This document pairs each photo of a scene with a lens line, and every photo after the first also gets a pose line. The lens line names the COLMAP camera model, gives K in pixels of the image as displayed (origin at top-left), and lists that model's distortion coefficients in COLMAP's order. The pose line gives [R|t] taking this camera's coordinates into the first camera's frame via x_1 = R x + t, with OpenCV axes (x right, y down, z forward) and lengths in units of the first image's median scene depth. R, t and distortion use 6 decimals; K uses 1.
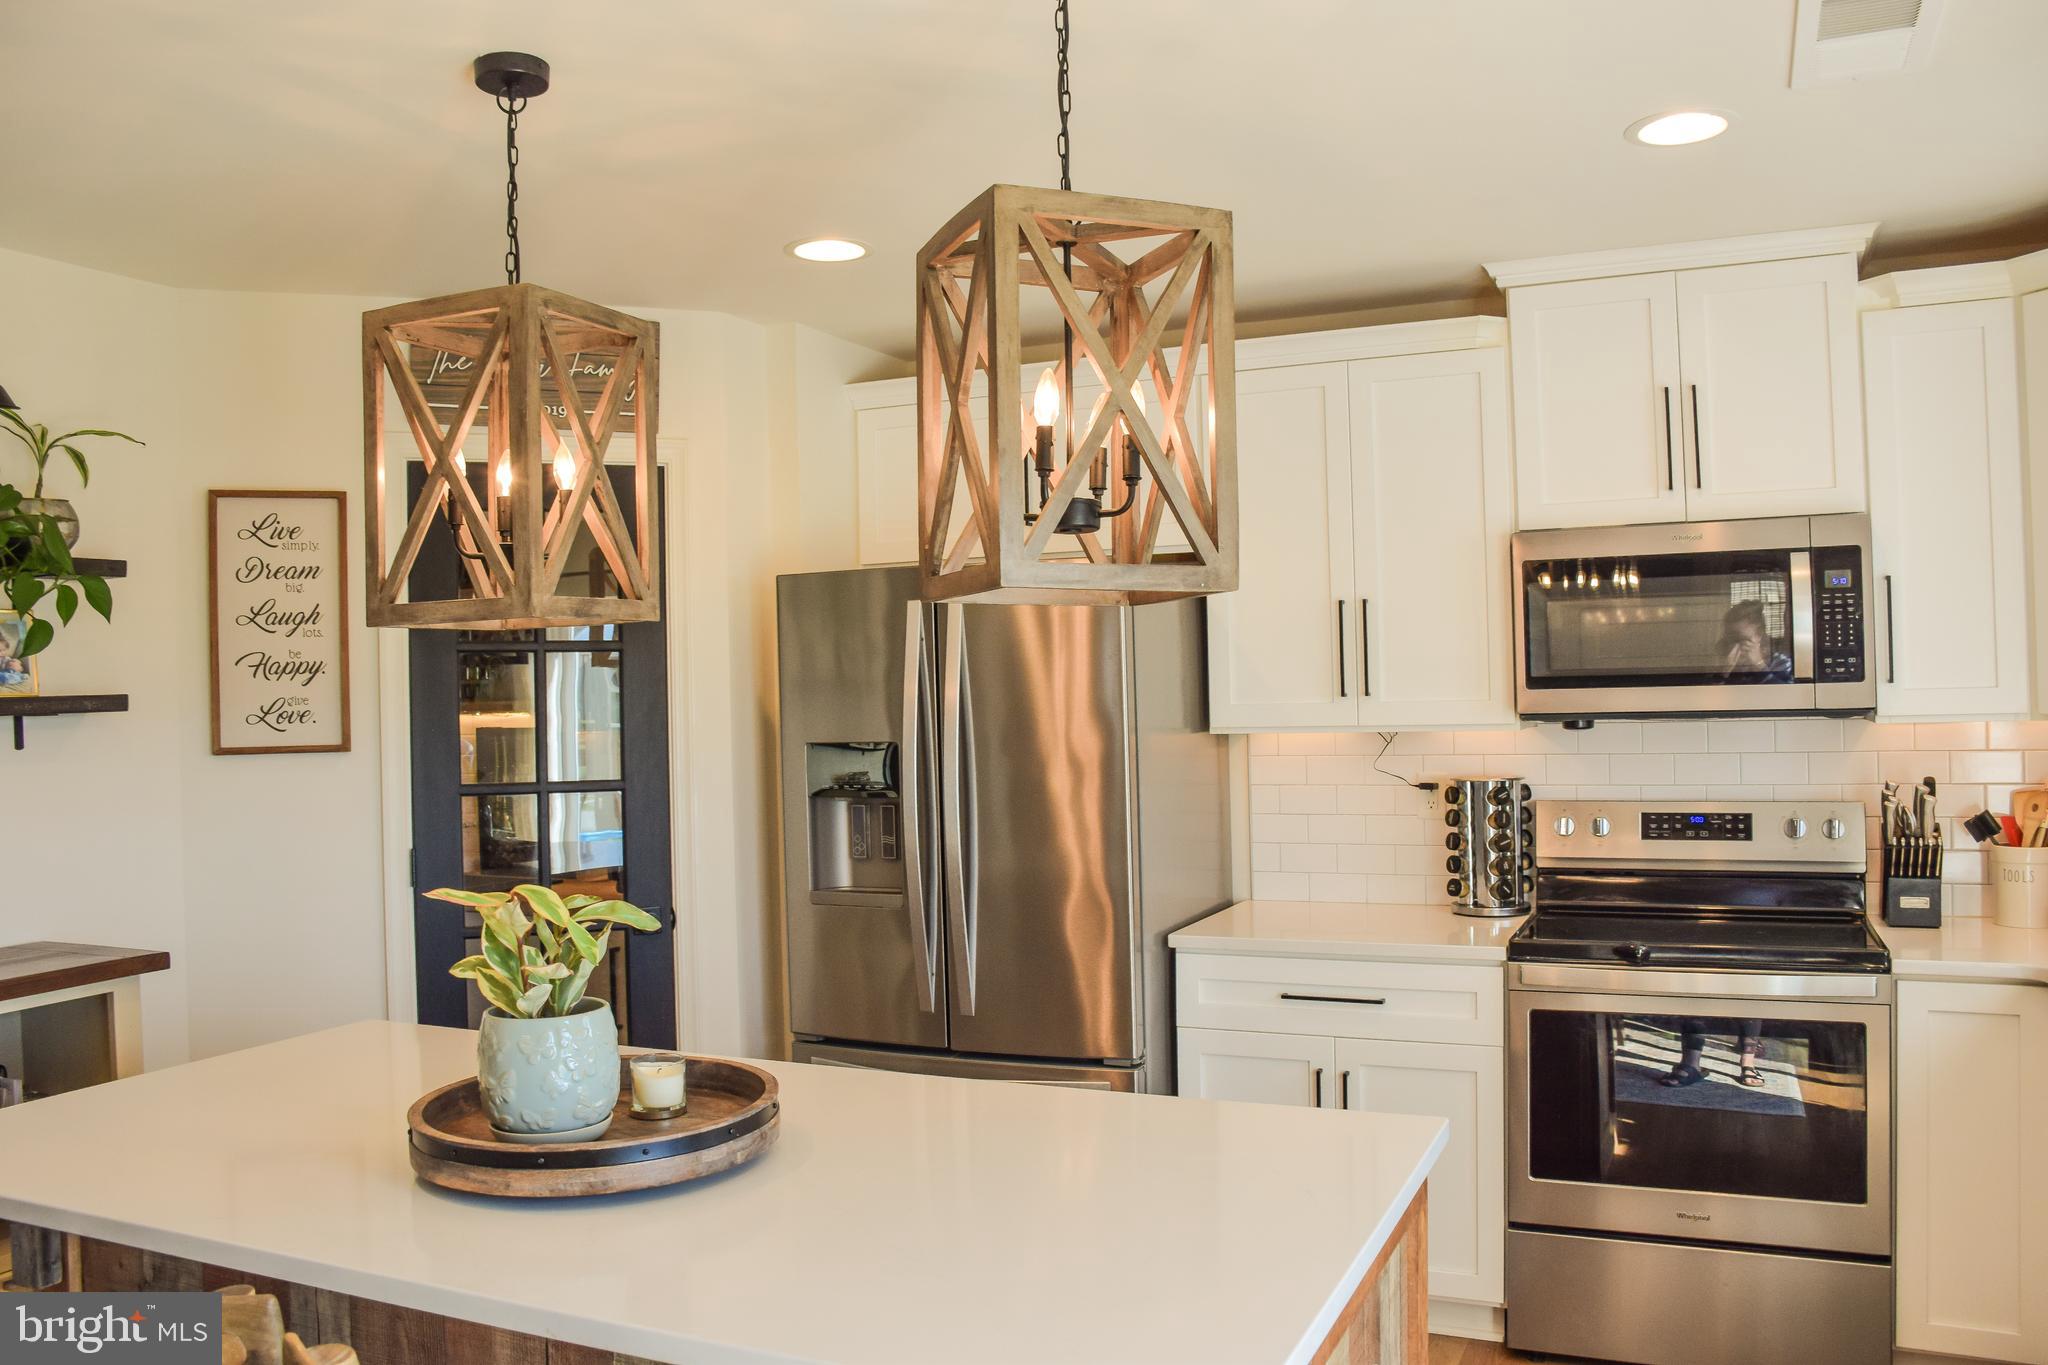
lens RADIAL K [[1594.2, 0, 1023.7], [0, 1594.2, 678.7], [0, 0, 1]] dist [-0.152737, 0.101849]
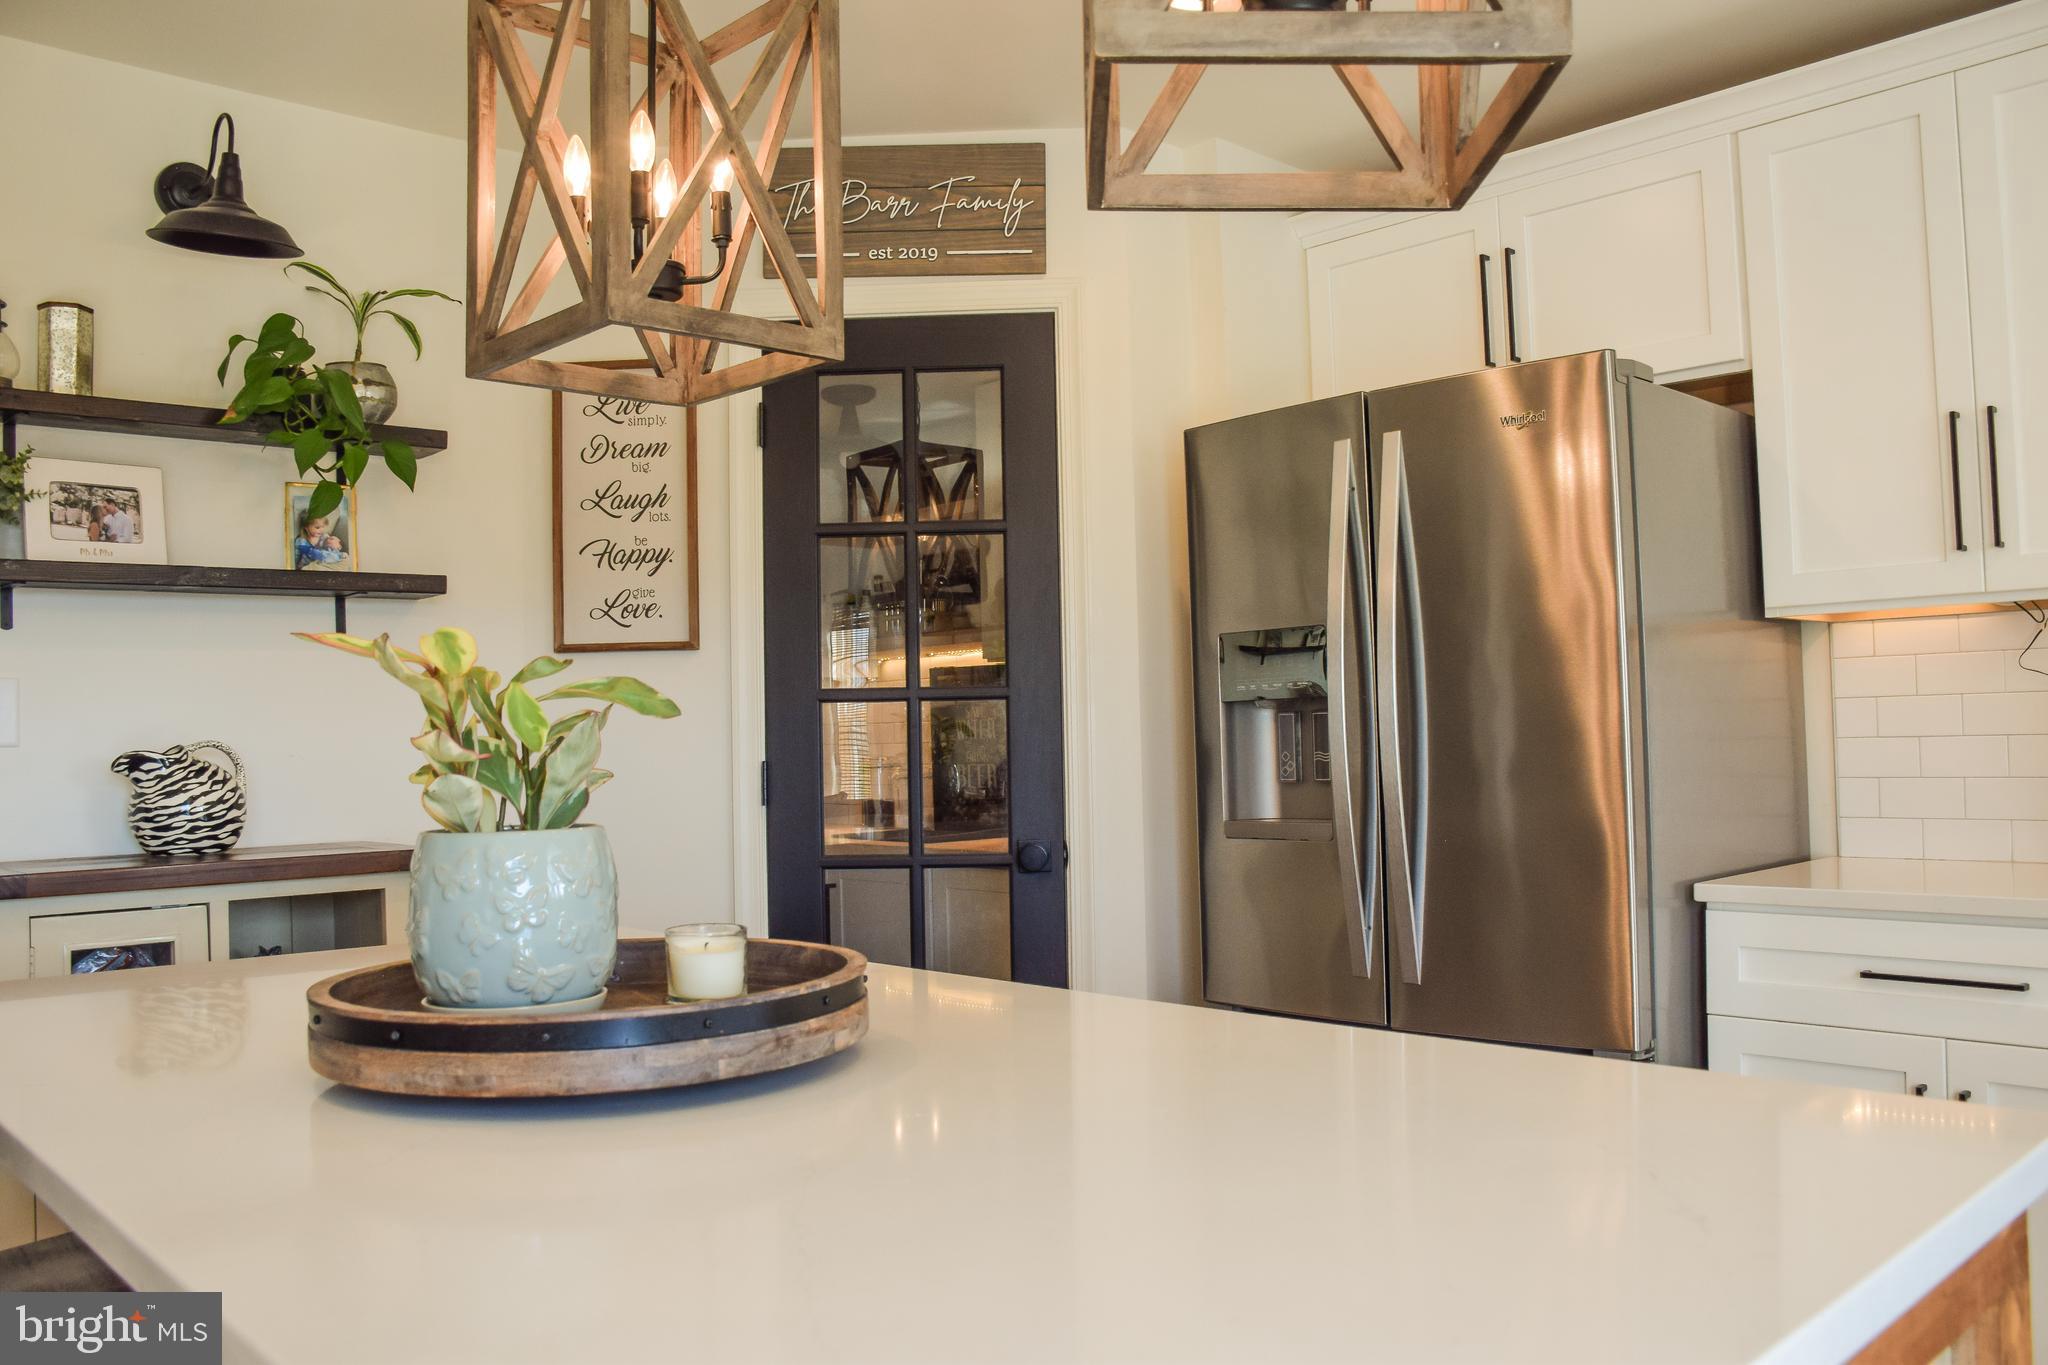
lens RADIAL K [[1600.0, 0, 1024.4], [0, 1600.0, 679.6], [0, 0, 1]] dist [-0.154074, 0.105939]
pose [[0.923875, -0.012510, -0.382490, 0.084008], [0.004682, 0.999760, -0.021390, 0.085533], [0.382666, 0.017971, 0.923712, 0.241654]]
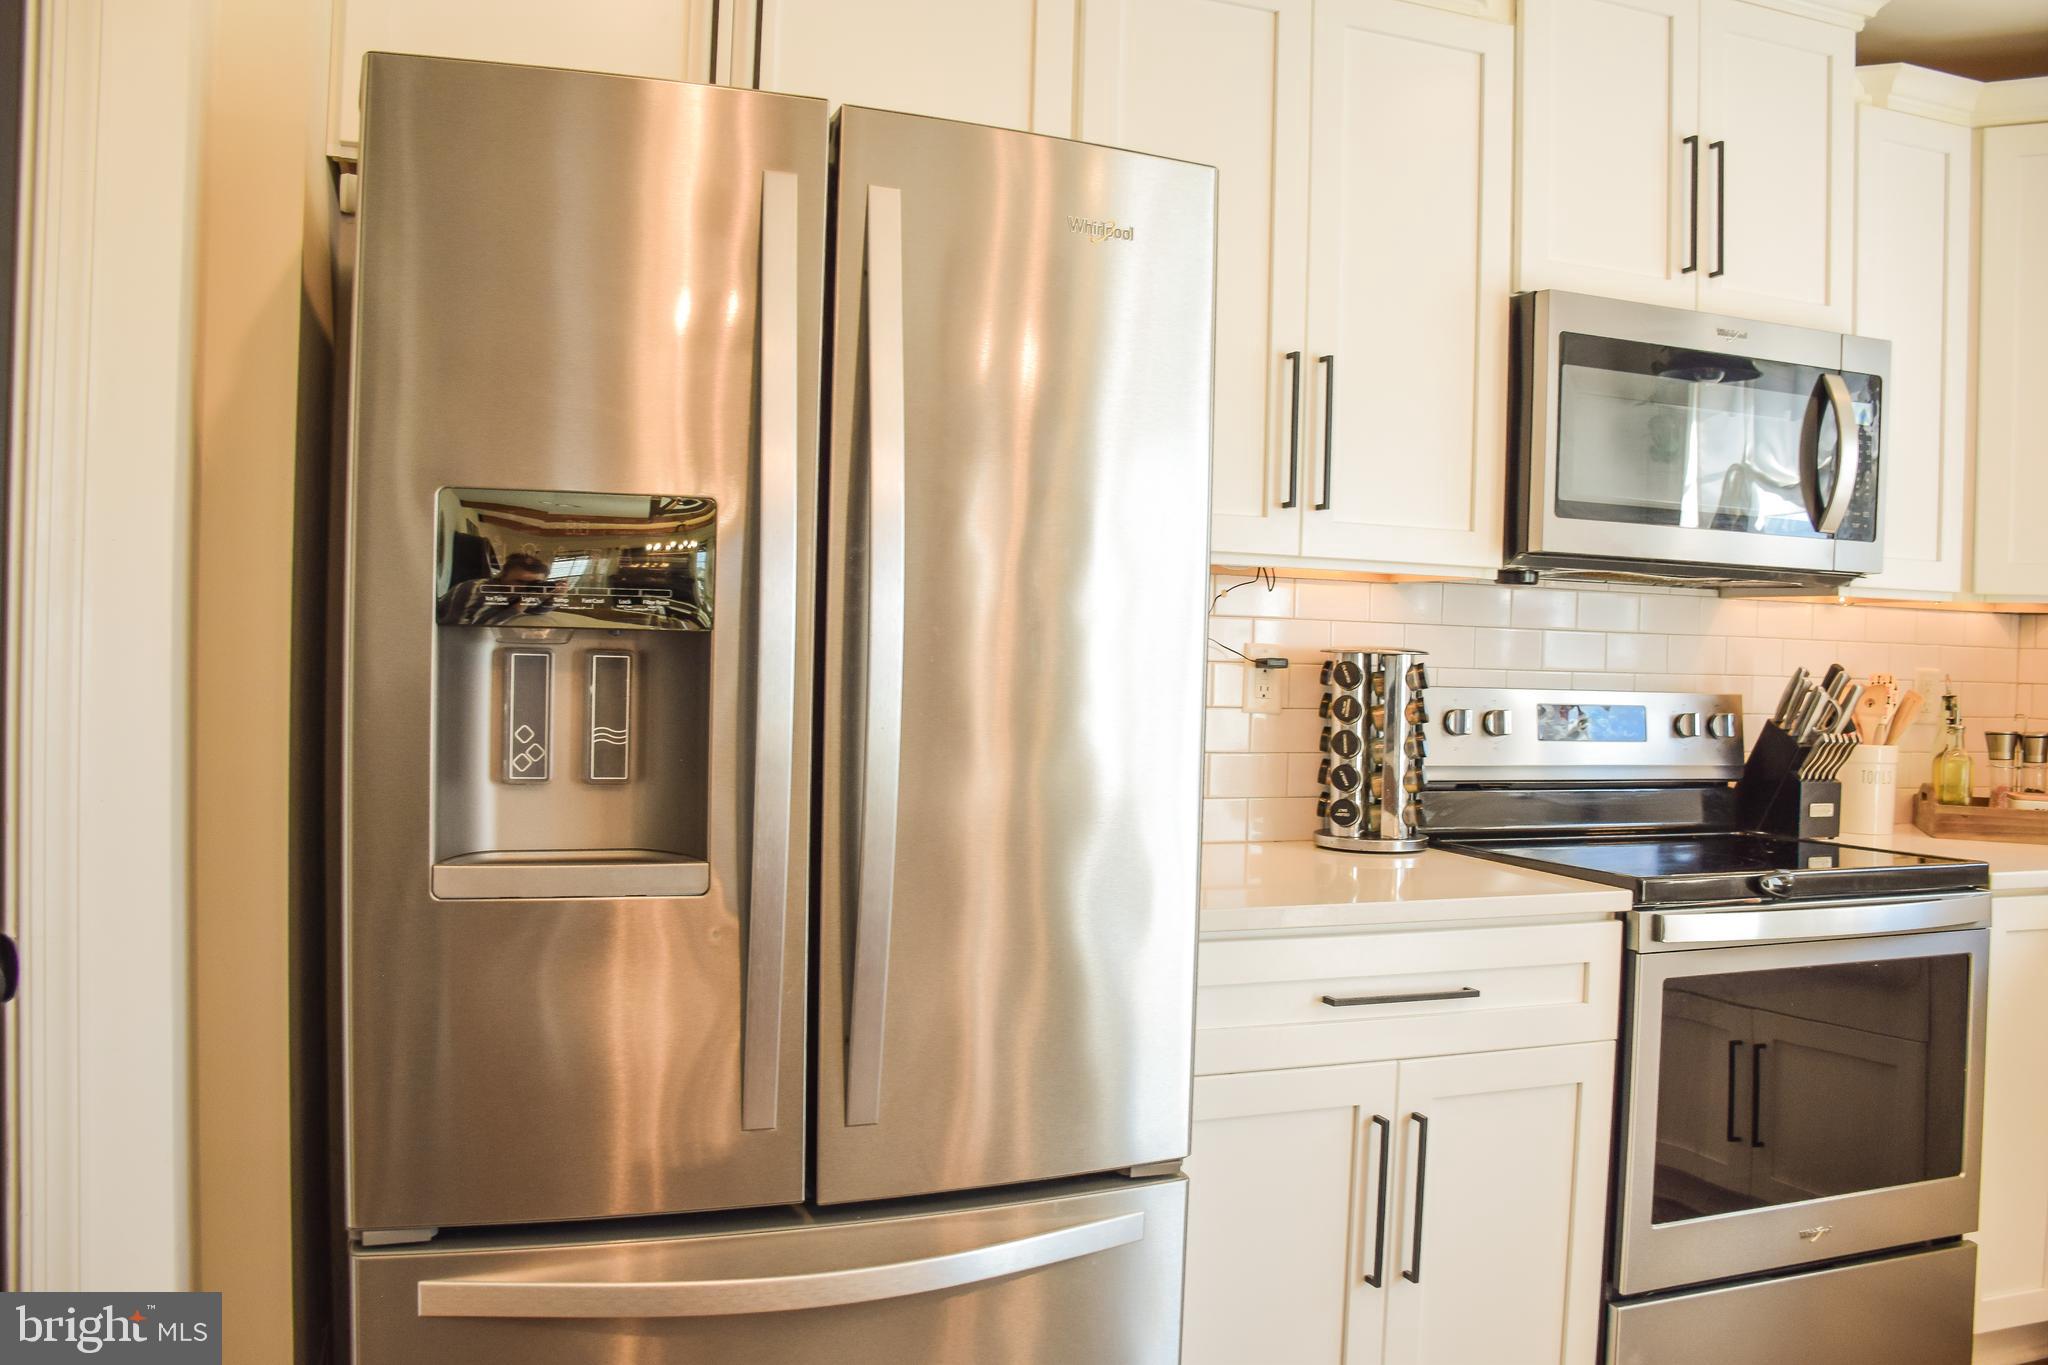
lens RADIAL K [[1594.2, 0, 1023.7], [0, 1594.2, 678.7], [0, 0, 1]] dist [-0.152737, 0.101849]
pose [[0.709845, 0.029812, 0.703727, -0.325108], [-0.048981, 0.998774, 0.007096, 0.084007], [-0.702653, -0.039506, 0.710435, 0.667178]]
